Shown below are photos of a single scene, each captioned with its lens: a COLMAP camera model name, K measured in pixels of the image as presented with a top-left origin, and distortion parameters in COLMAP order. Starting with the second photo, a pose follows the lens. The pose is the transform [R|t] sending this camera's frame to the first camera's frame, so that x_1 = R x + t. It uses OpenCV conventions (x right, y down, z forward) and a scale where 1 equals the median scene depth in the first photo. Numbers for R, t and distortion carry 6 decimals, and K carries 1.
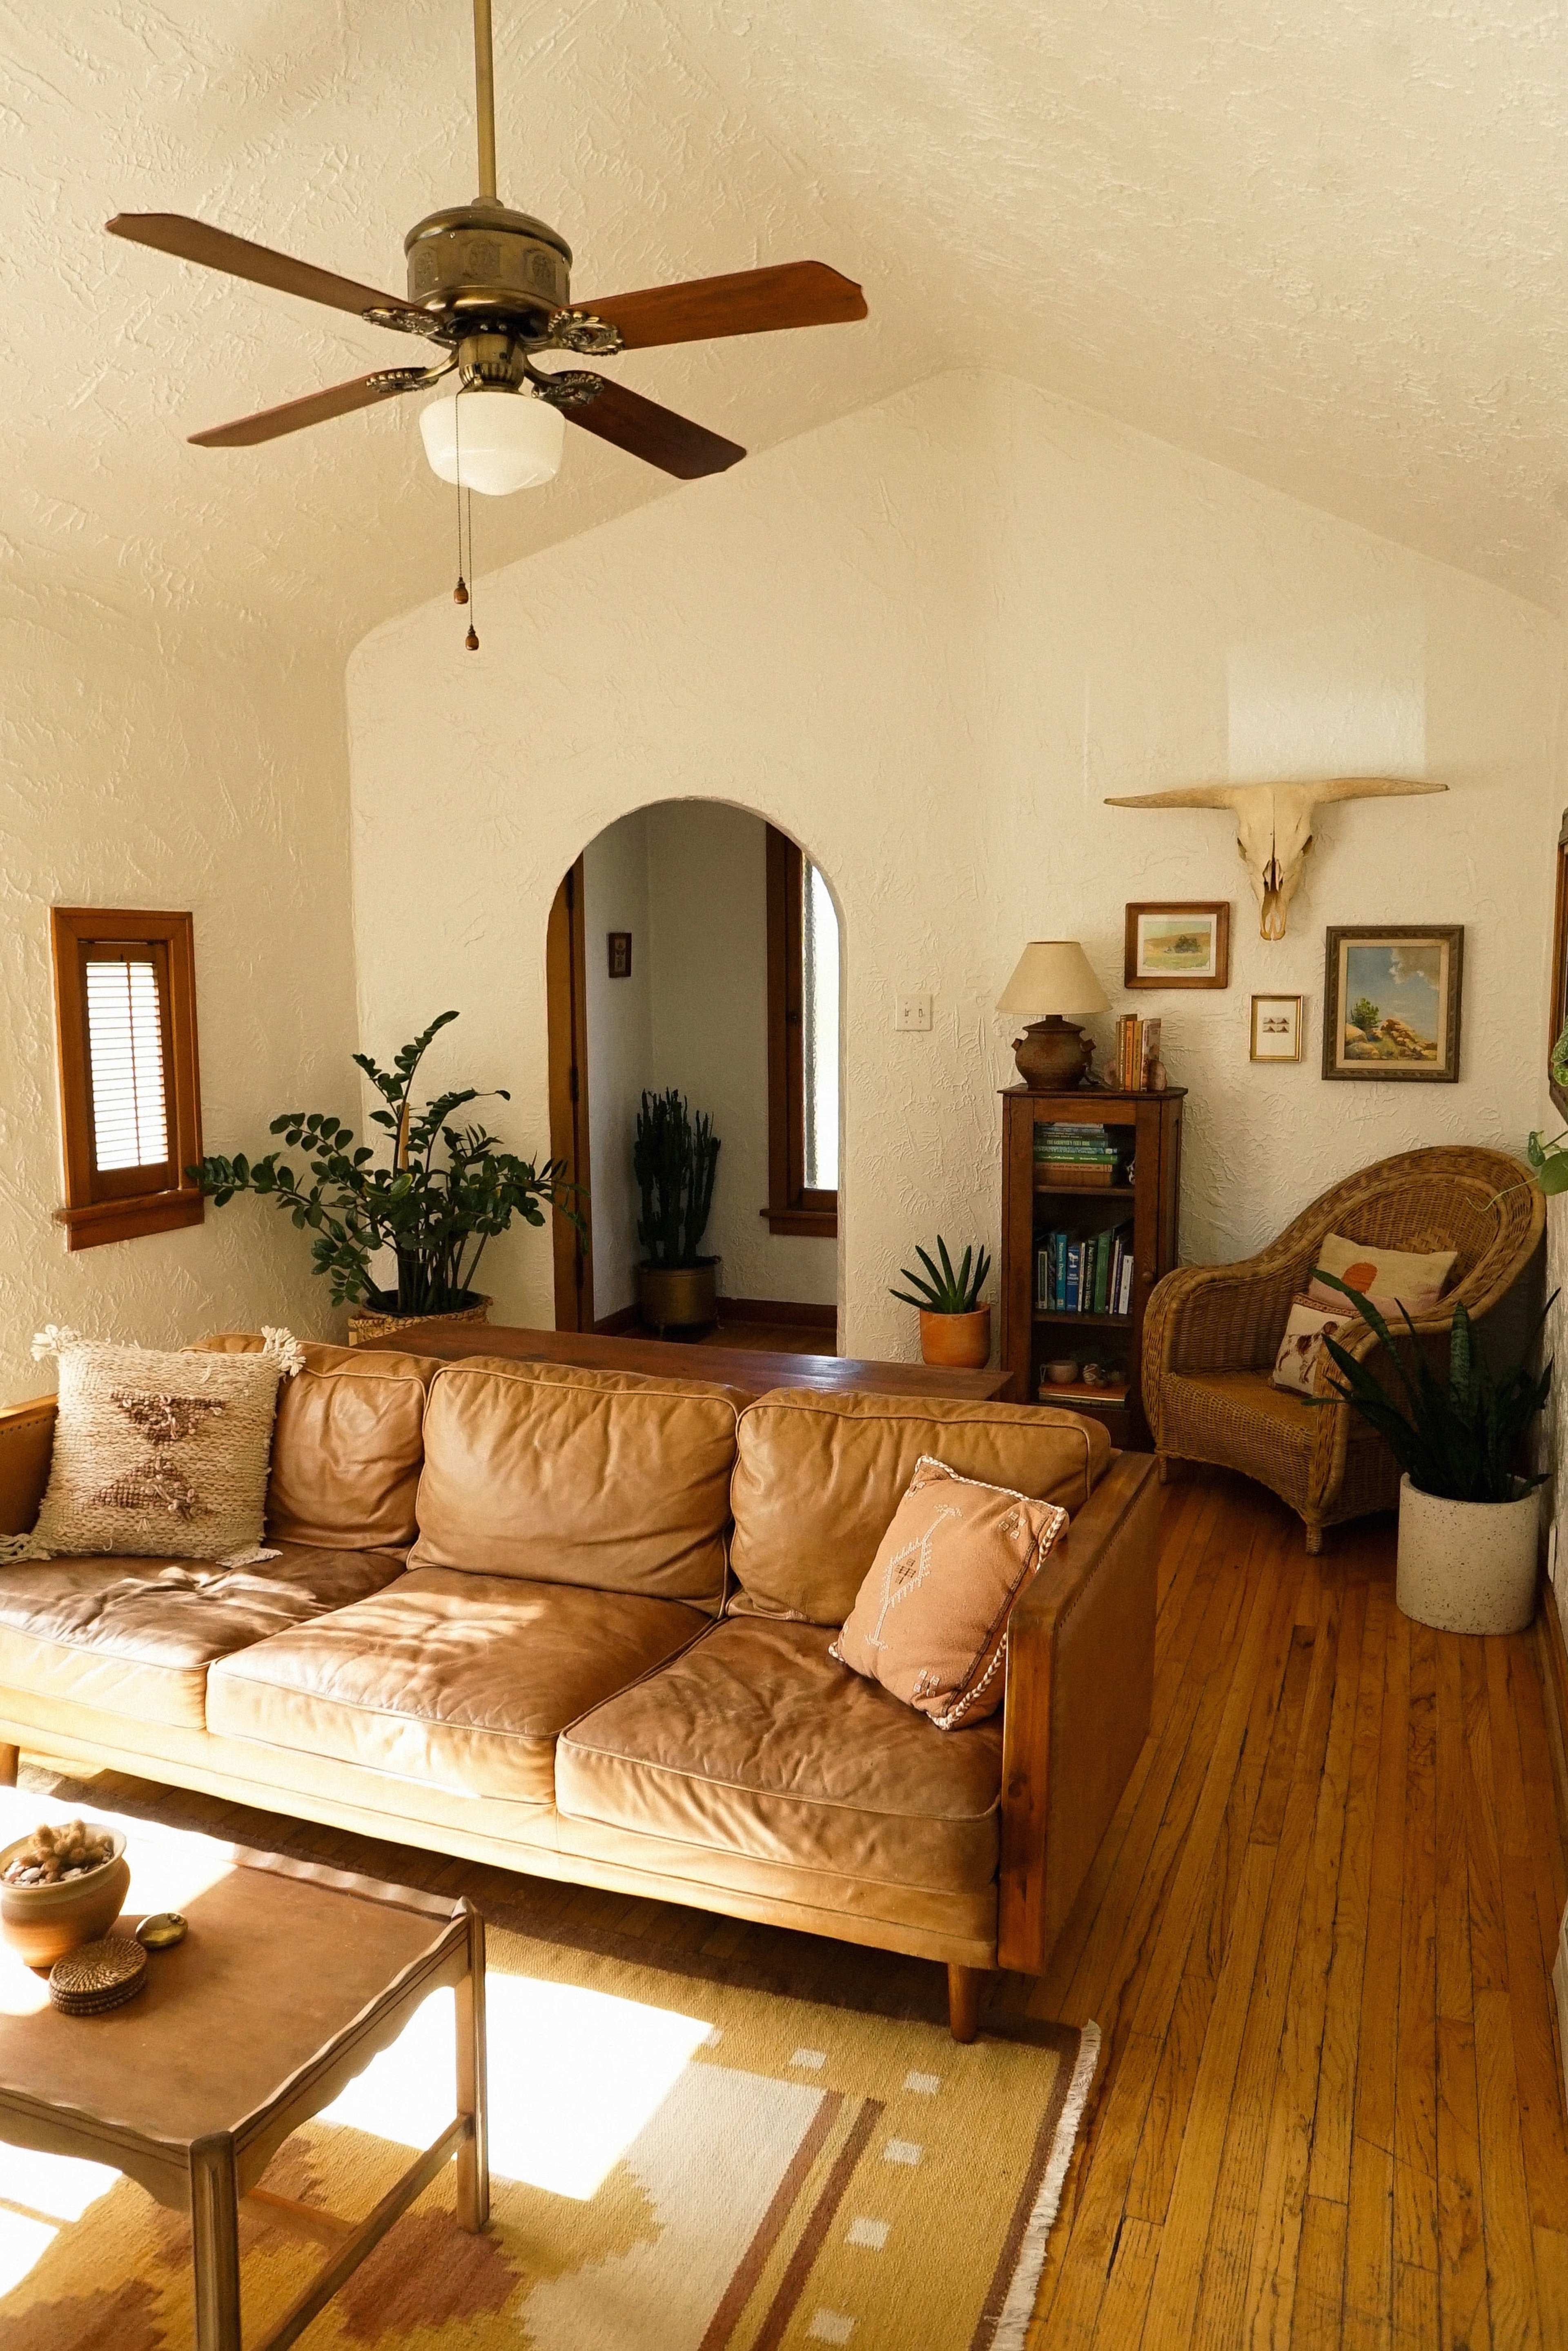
lens RADIAL K [[1634.0, 0, 753.4], [0, 1634.0, 1144.7], [0, 0, 1]] dist [-0.042012, 0.041186]
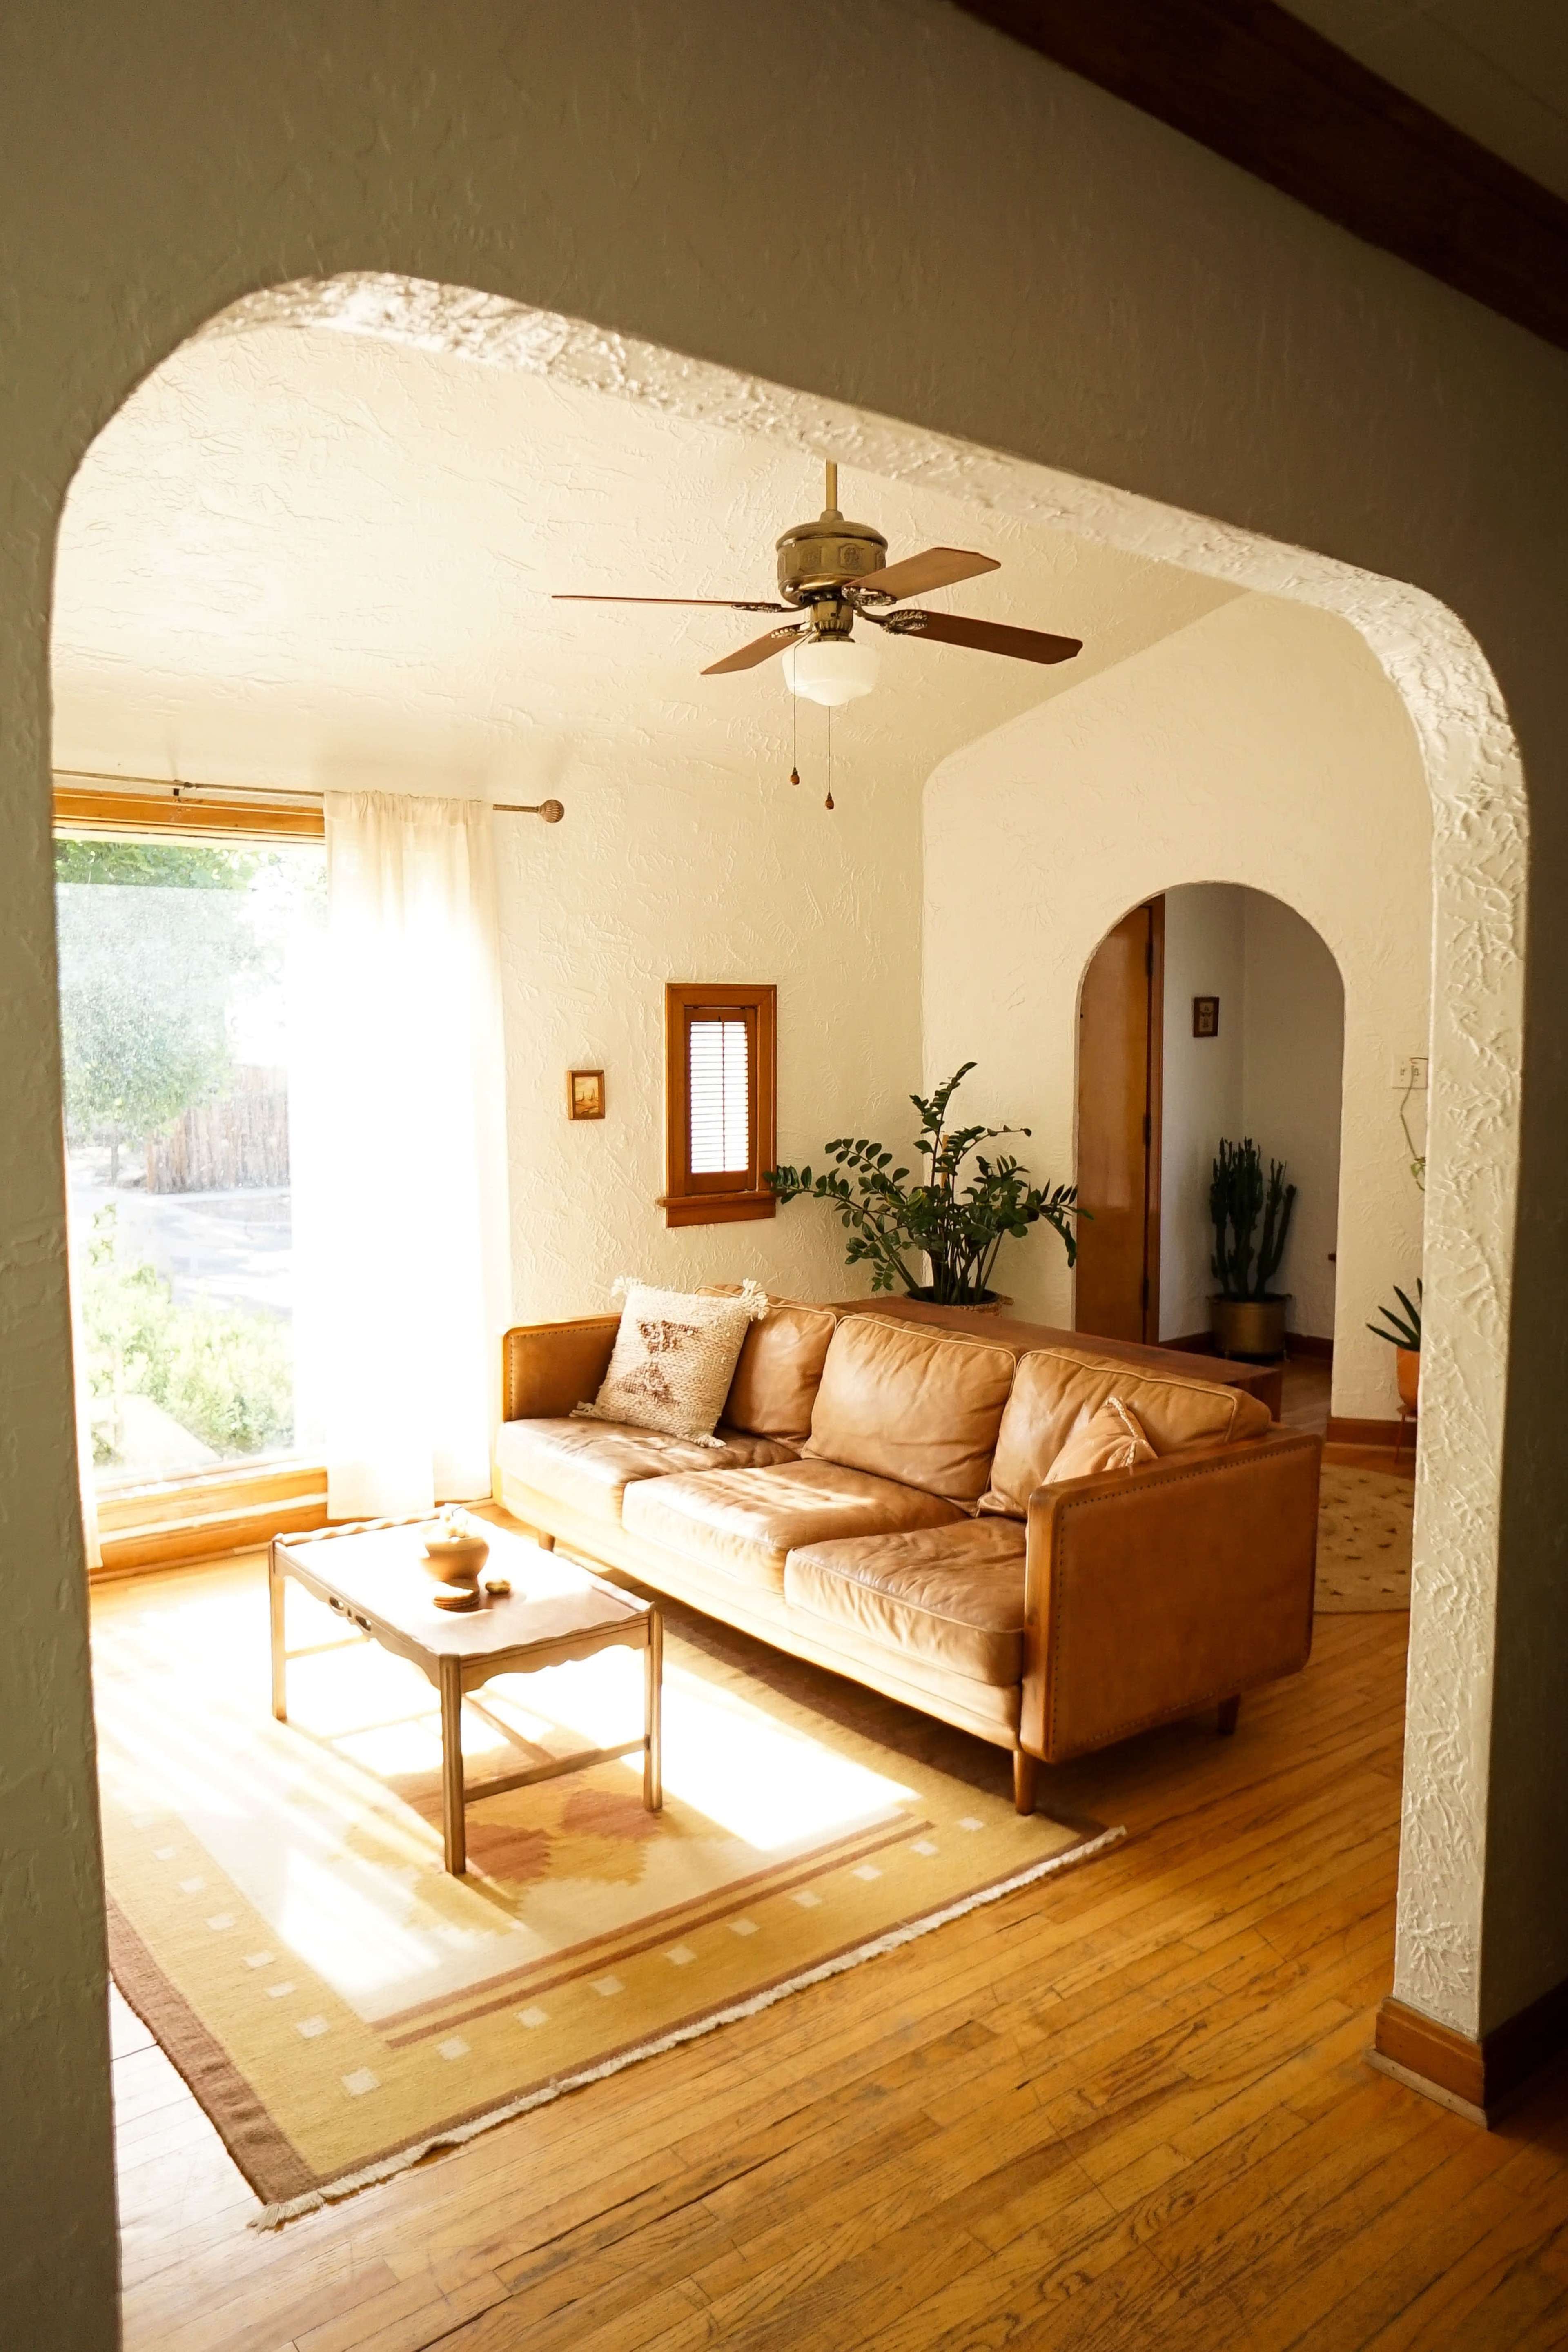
lens RADIAL K [[1634.7, 0, 794.1], [0, 1634.7, 1184.0], [0, 0, 1]] dist [-0.042012, 0.041186]
pose [[0.872445, 0.050280, -0.486118, 0.339266], [-0.056197, 0.998417, 0.002410, 0.017296], [0.485470, 0.025216, 0.873890, -0.172795]]
